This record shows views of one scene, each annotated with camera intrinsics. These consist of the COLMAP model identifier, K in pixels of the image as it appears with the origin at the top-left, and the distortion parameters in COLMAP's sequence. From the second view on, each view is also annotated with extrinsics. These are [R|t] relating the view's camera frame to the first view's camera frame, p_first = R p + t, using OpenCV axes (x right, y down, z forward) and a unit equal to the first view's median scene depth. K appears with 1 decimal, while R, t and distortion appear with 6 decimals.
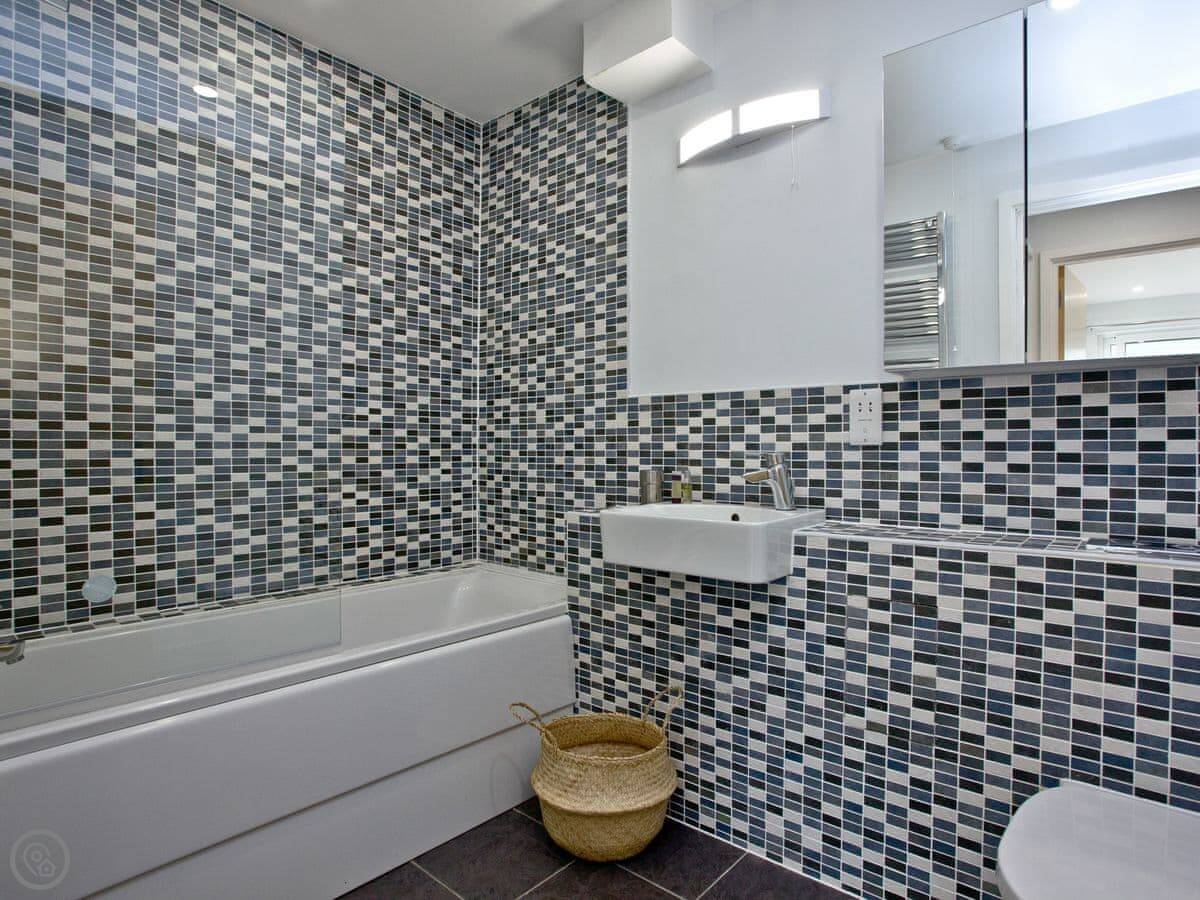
lens RADIAL K [[644.2, 0, 616.6], [0, 644.2, 458.5], [0, 0, 1]] dist [-0.074592, 0.029398]
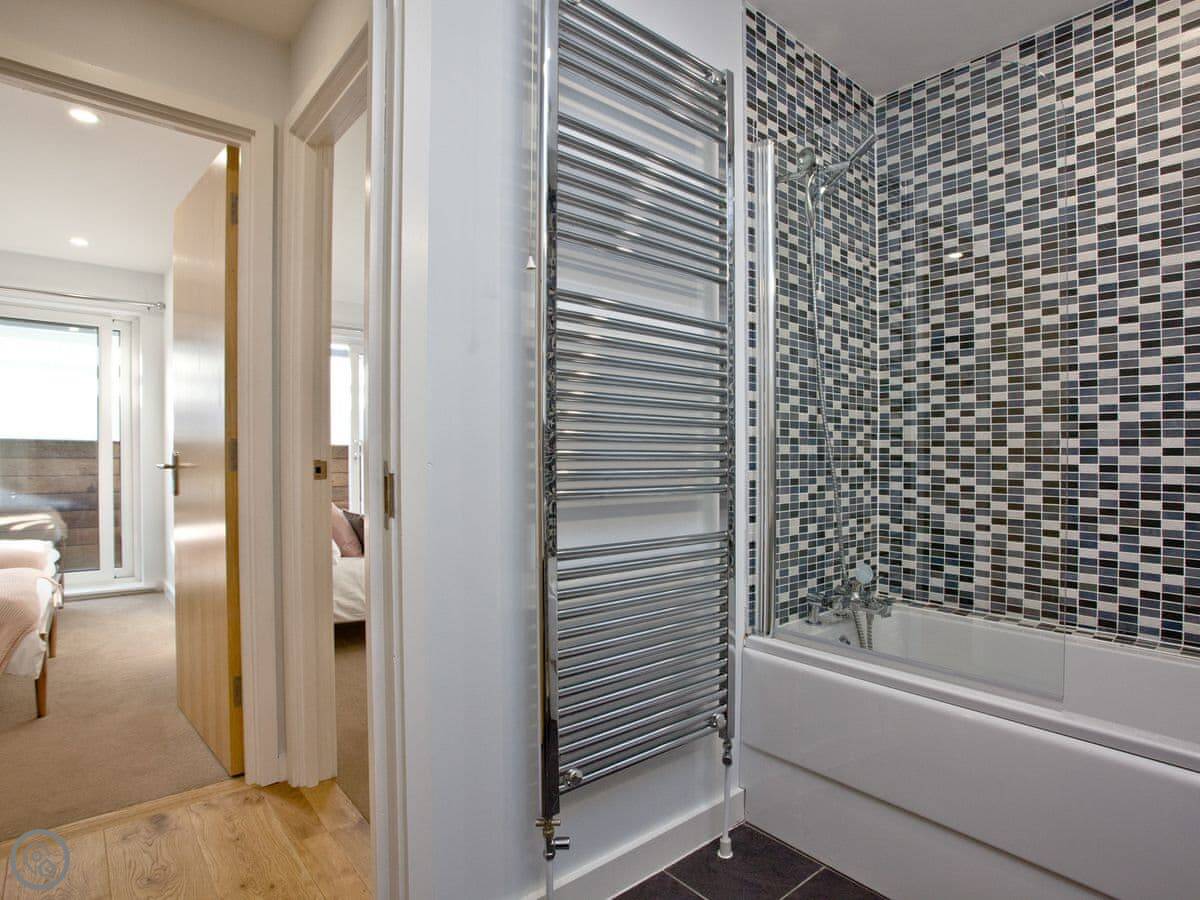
lens RADIAL K [[644.2, 0, 616.6], [0, 644.2, 458.5], [0, 0, 1]] dist [-0.074592, 0.029398]
pose [[-0.145161, 0.010132, -0.989356, 0.409731], [-0.014354, 0.999821, 0.012346, -0.039195], [0.989304, 0.015994, -0.144989, 0.400598]]
